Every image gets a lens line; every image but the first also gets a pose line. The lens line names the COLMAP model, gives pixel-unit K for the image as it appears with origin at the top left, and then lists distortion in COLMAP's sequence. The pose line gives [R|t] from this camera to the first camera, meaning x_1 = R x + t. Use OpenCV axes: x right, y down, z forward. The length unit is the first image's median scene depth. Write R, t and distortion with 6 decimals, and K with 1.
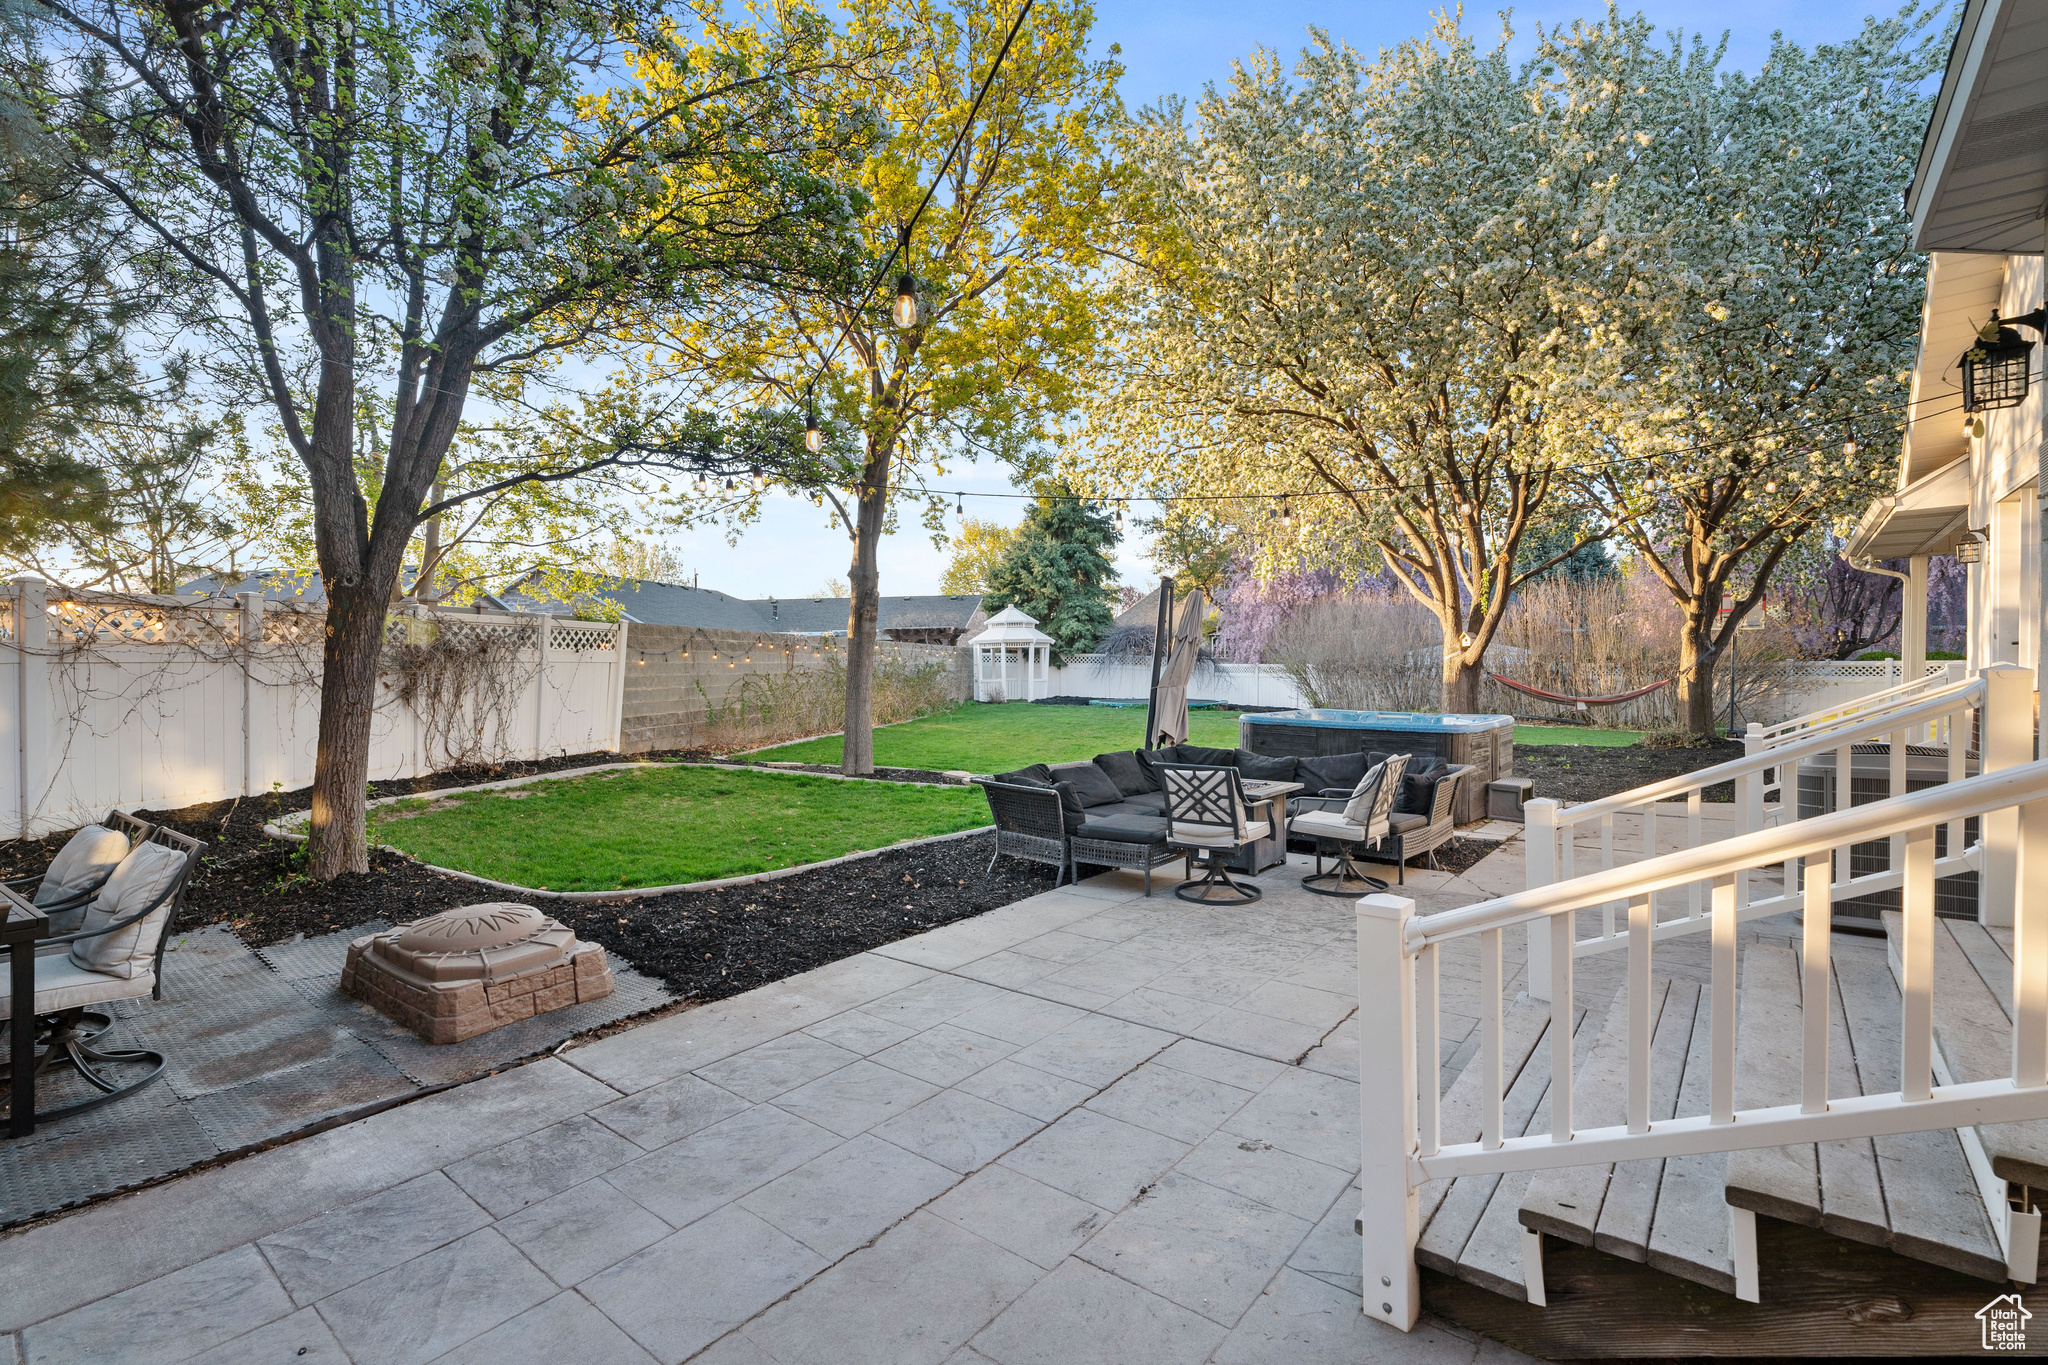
lens RADIAL K [[928.9, 0, 1027.3], [0, 928.9, 672.0], [0, 0, 1]] dist [-0.002757, -0.000437]
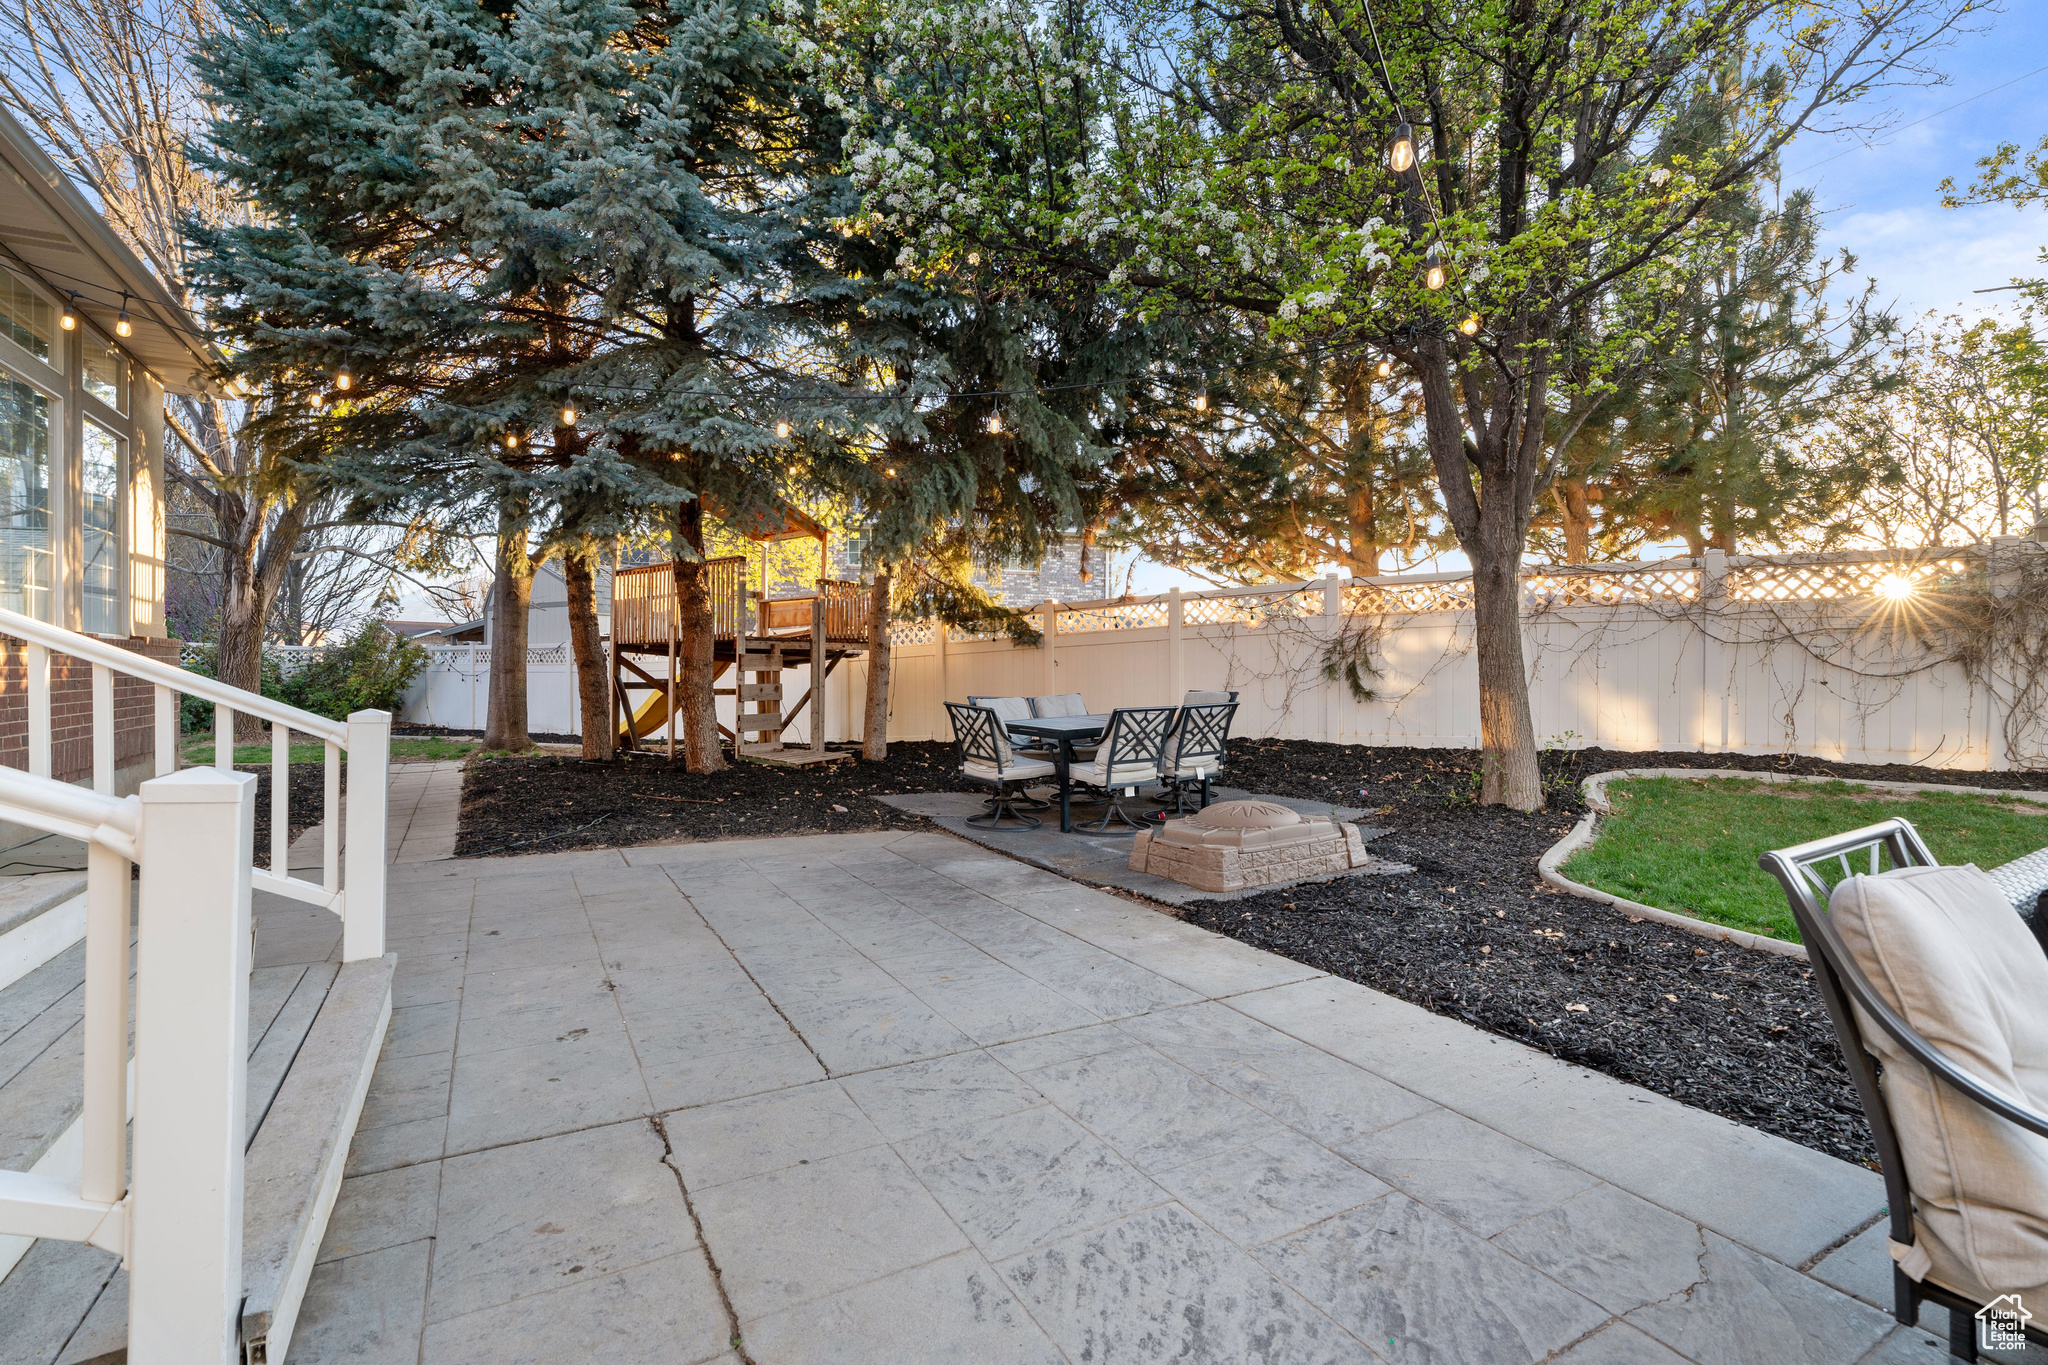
lens RADIAL K [[928.9, 0, 1022.7], [0, 928.9, 676.2], [0, 0, 1]] dist [-0.002757, -0.000437]
pose [[-0.375711, 0.008102, -0.926701, 0.589456], [-0.012634, 0.999824, 0.013863, 0.072281], [0.926651, 0.016917, -0.375543, 1.096729]]
